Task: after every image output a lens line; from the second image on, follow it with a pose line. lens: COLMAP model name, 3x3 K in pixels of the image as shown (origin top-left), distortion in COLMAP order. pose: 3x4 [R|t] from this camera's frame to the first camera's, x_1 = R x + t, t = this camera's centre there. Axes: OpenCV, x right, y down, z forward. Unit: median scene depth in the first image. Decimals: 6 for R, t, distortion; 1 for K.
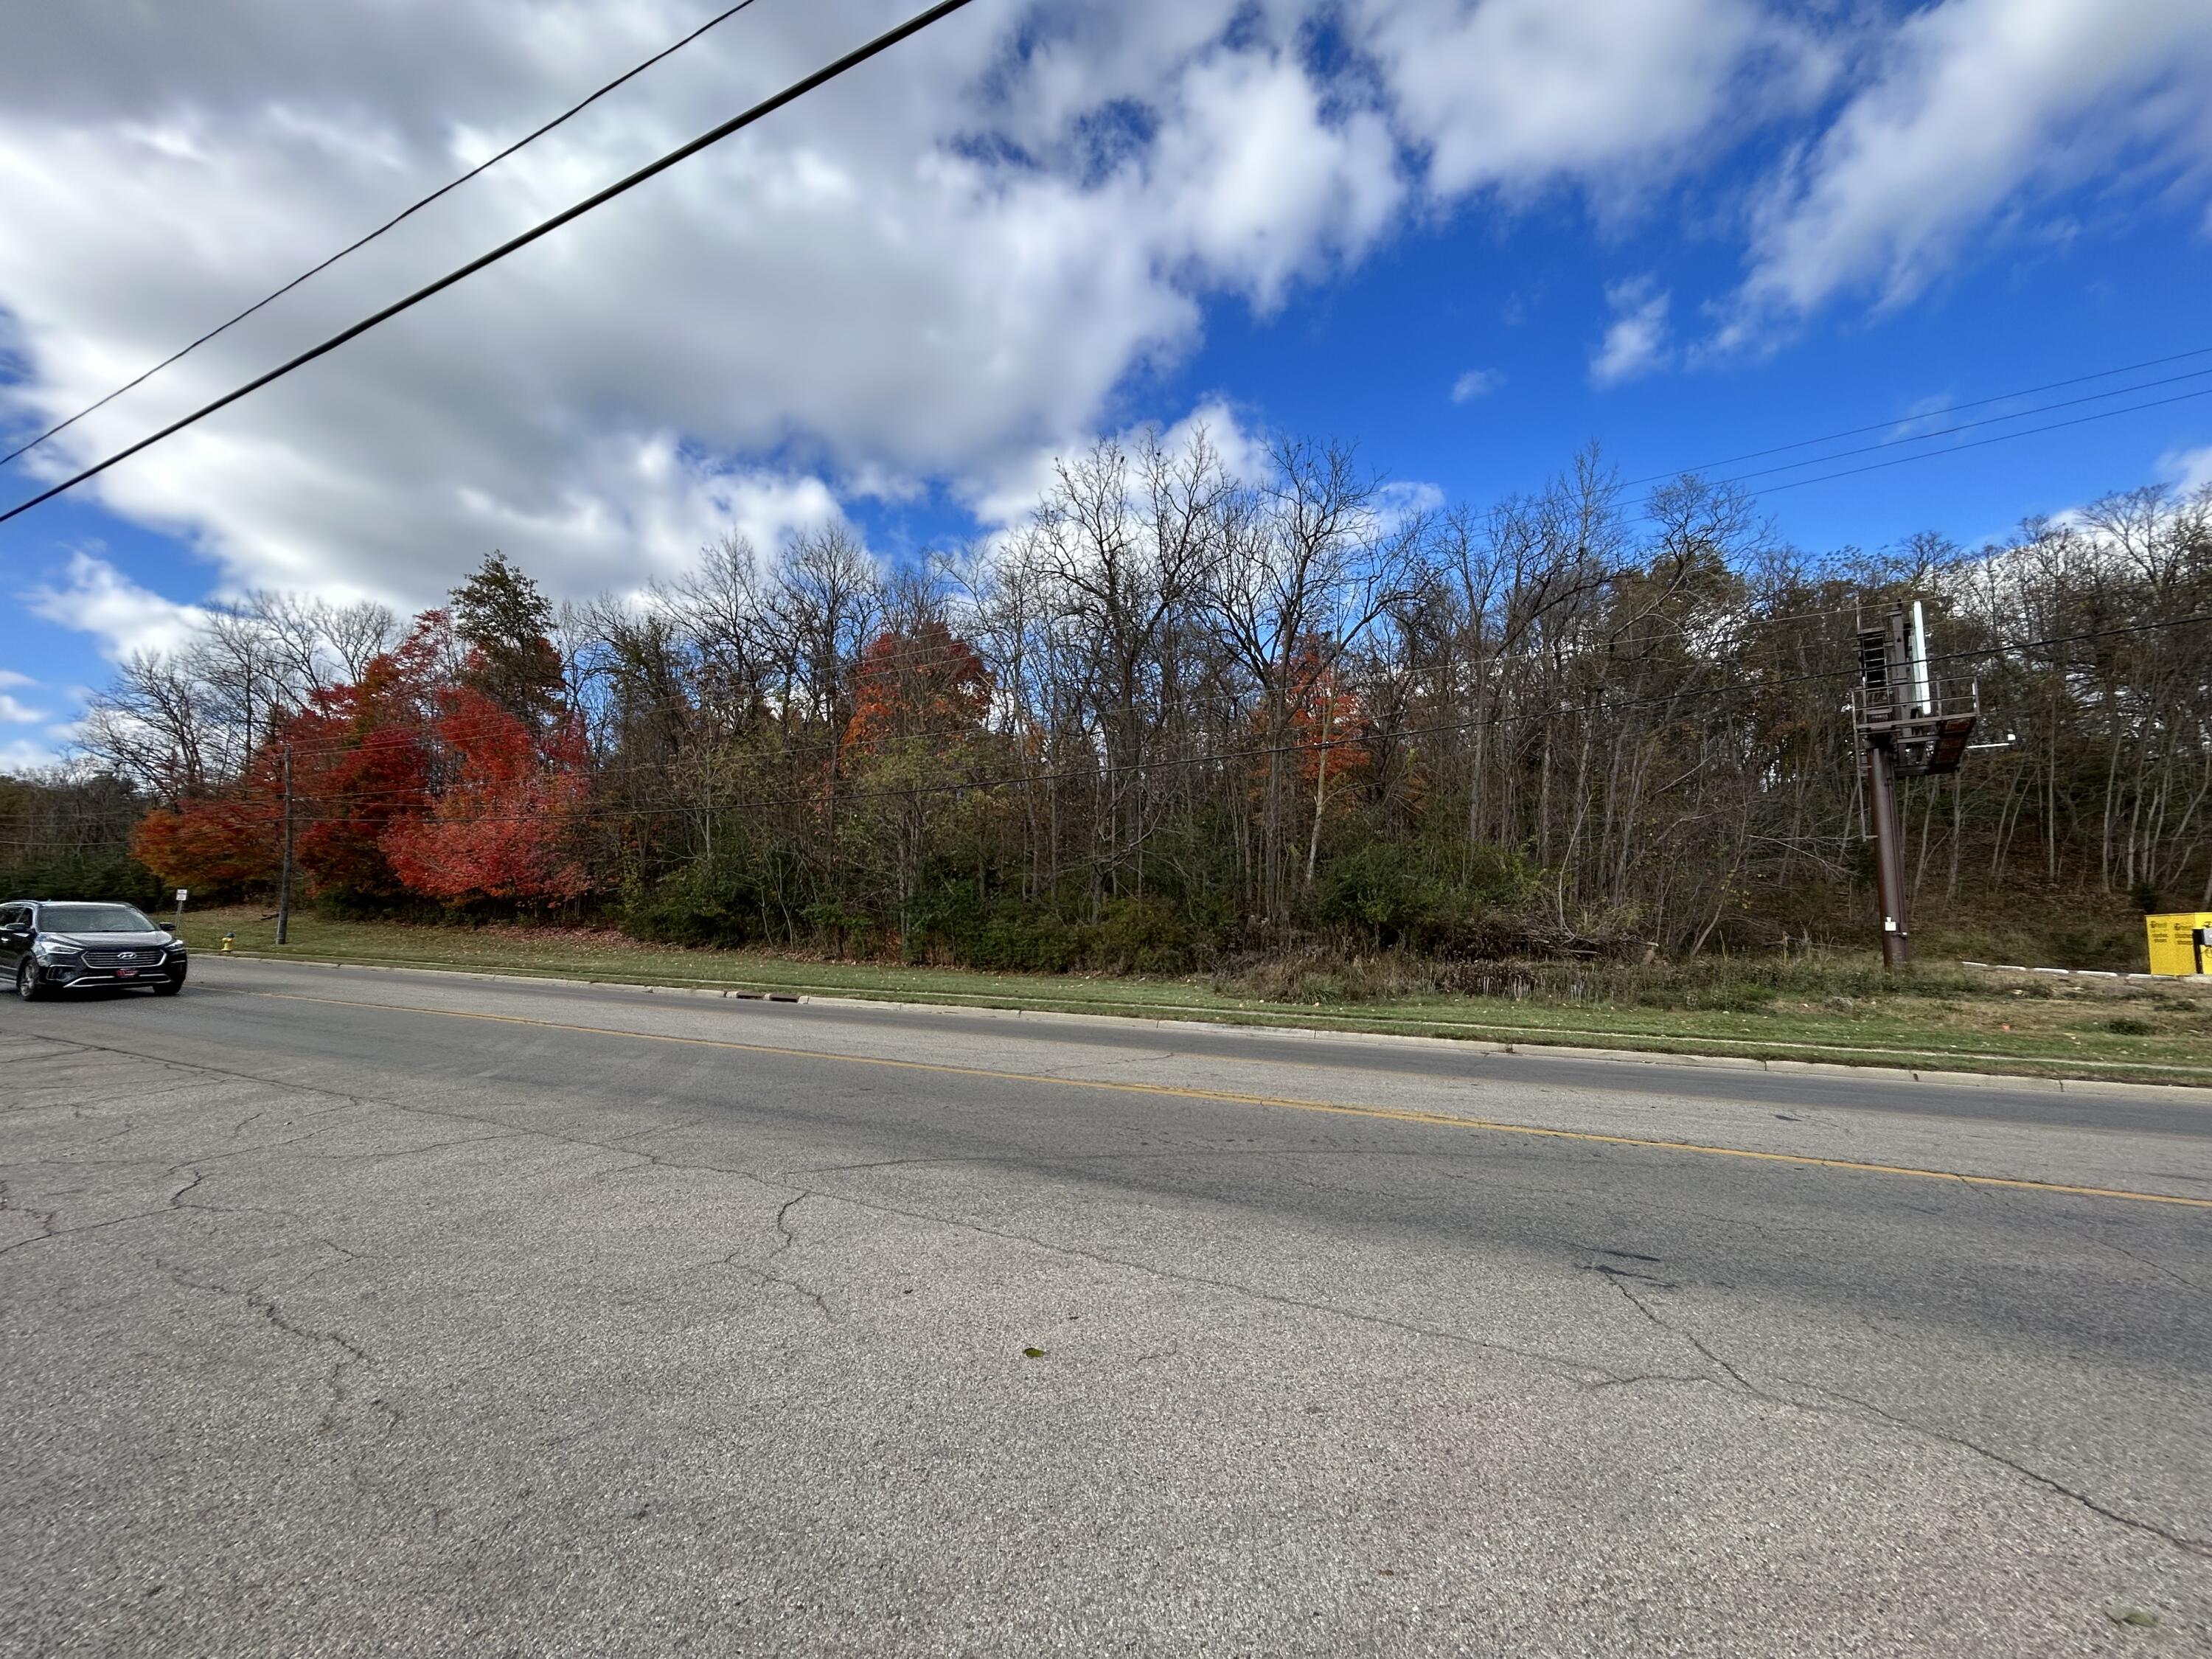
lens RADIAL K [[887.3, 0, 1070.5], [0, 887.3, 834.6], [0, 0, 1]] dist [0.007613, -0.000030]
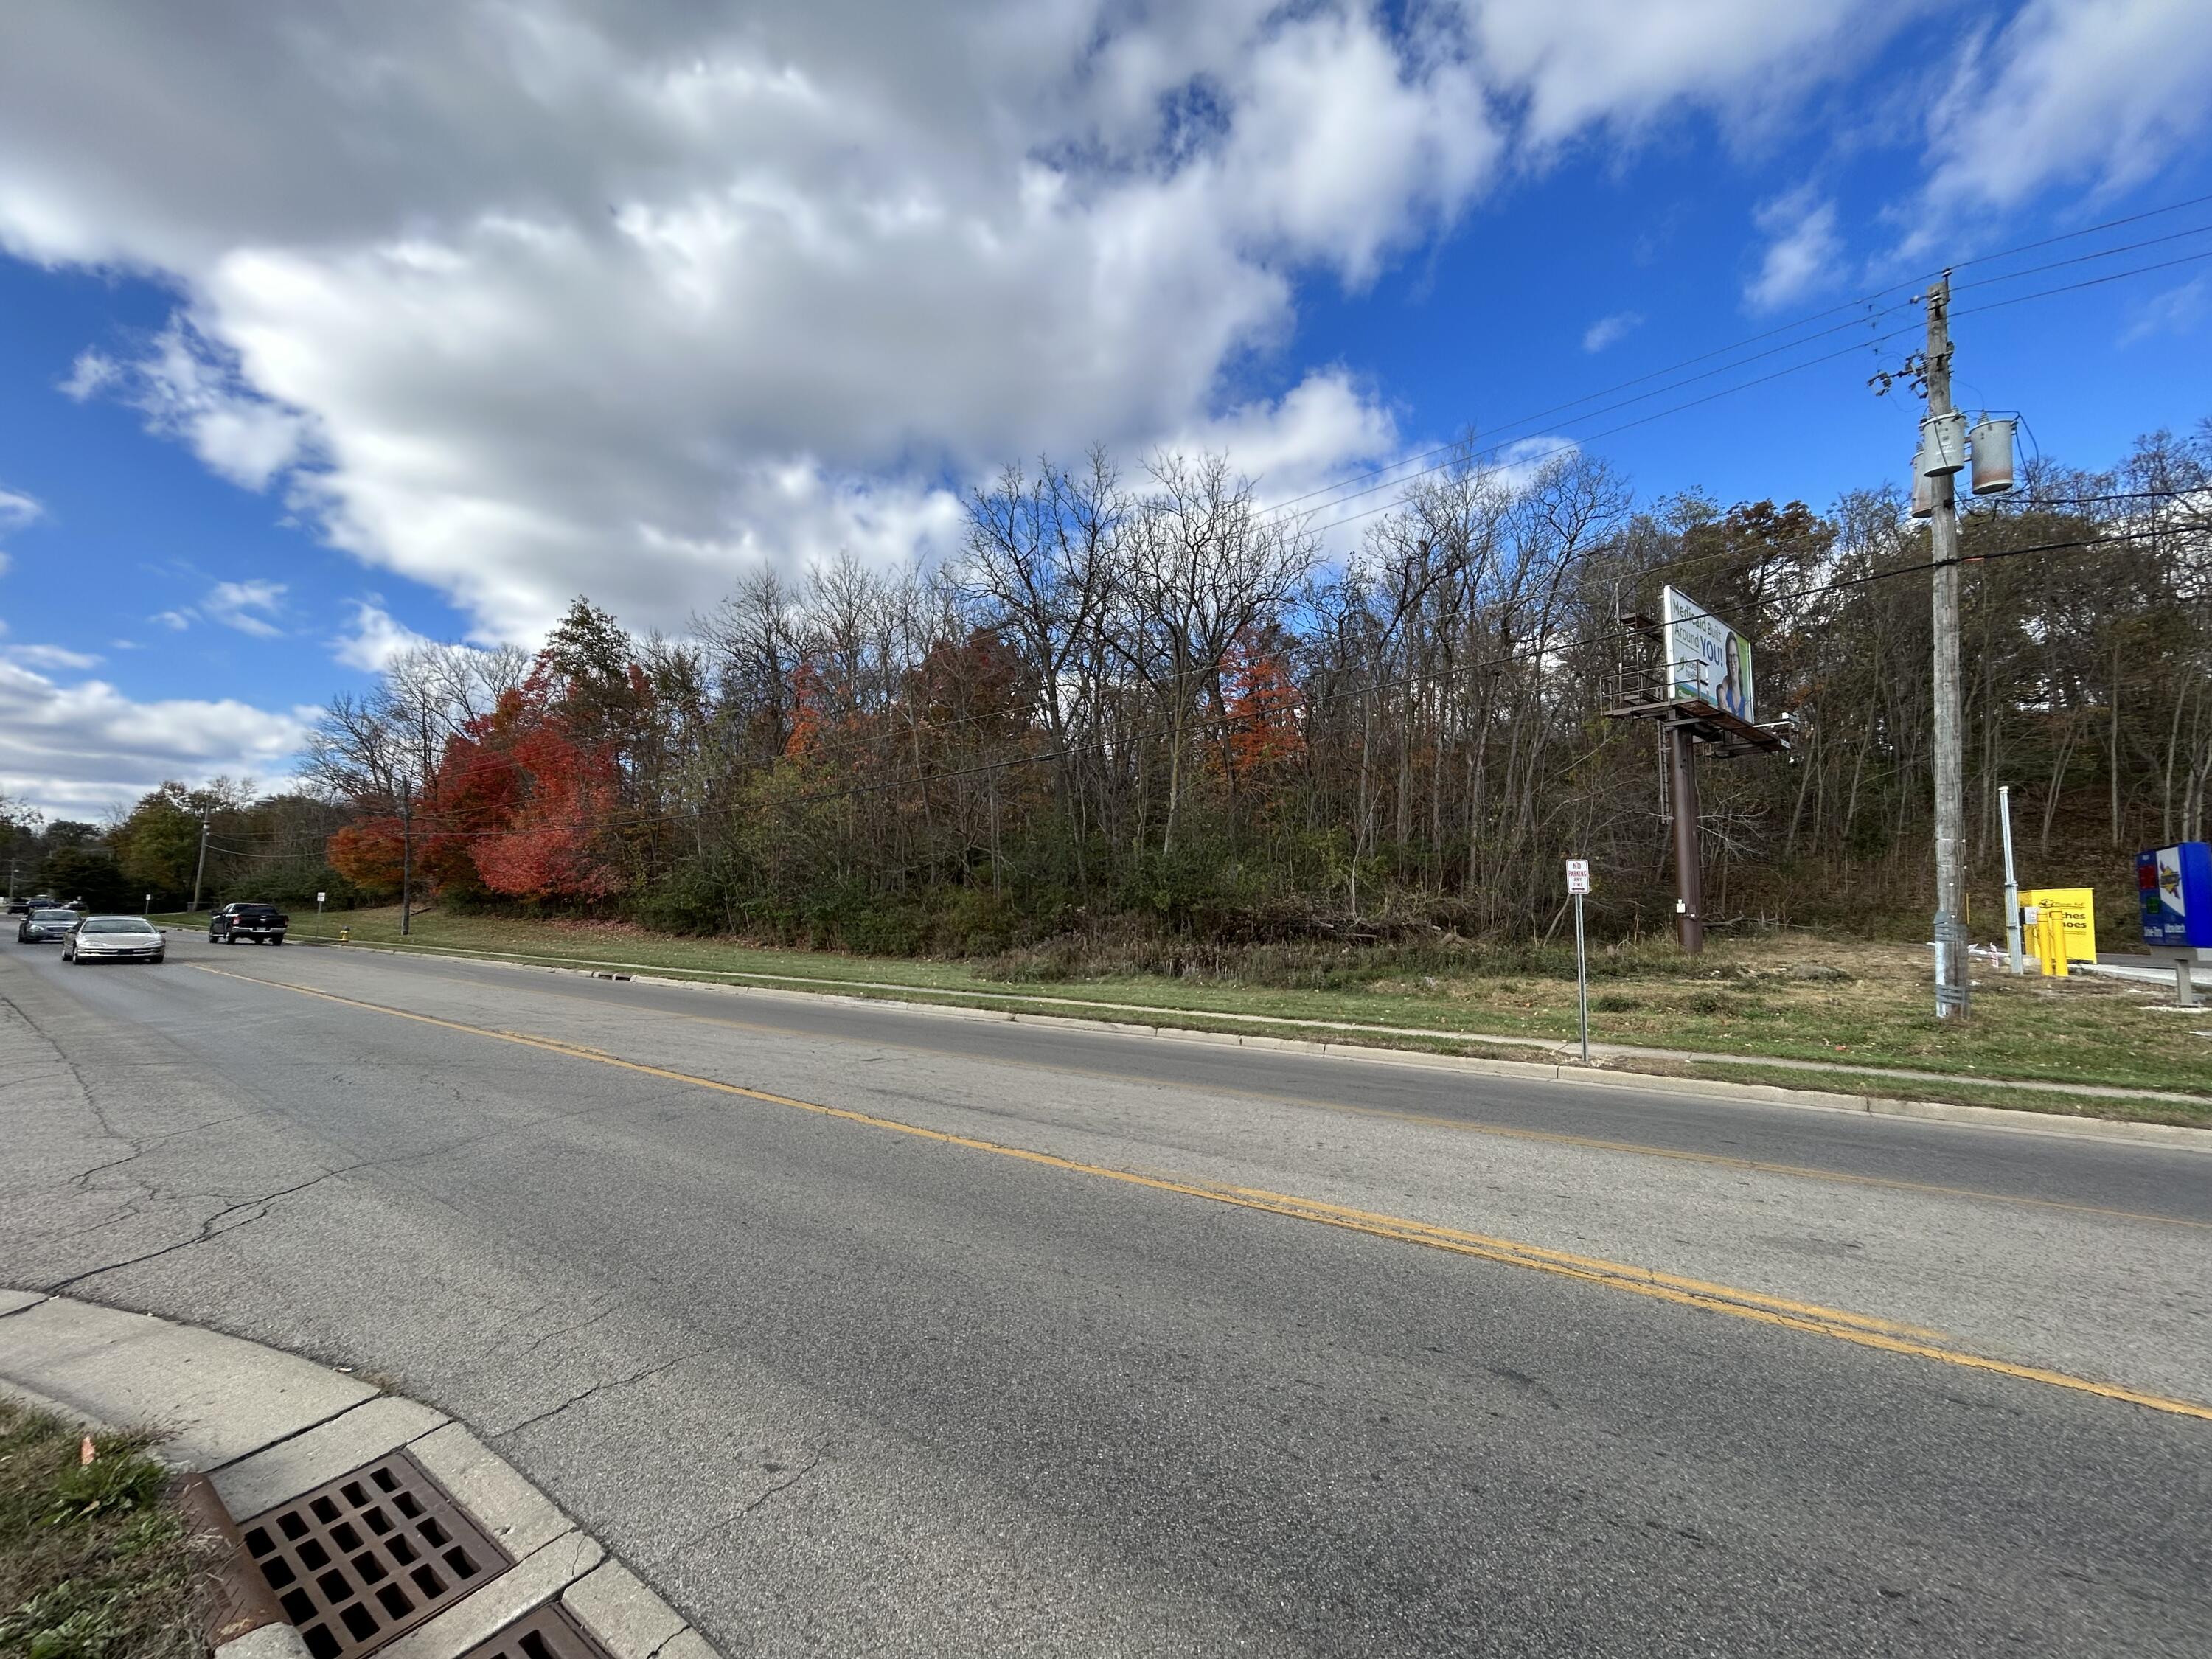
lens RADIAL K [[890.2, 0, 1106.0], [0, 890.2, 829.5], [0, 0, 1]] dist [-0.001974, -0.000093]
pose [[0.986598, -0.025244, -0.161206, 0.423531], [0.026928, 0.999603, 0.008265, -0.010304], [0.160934, -0.012495, 0.986886, -0.080459]]
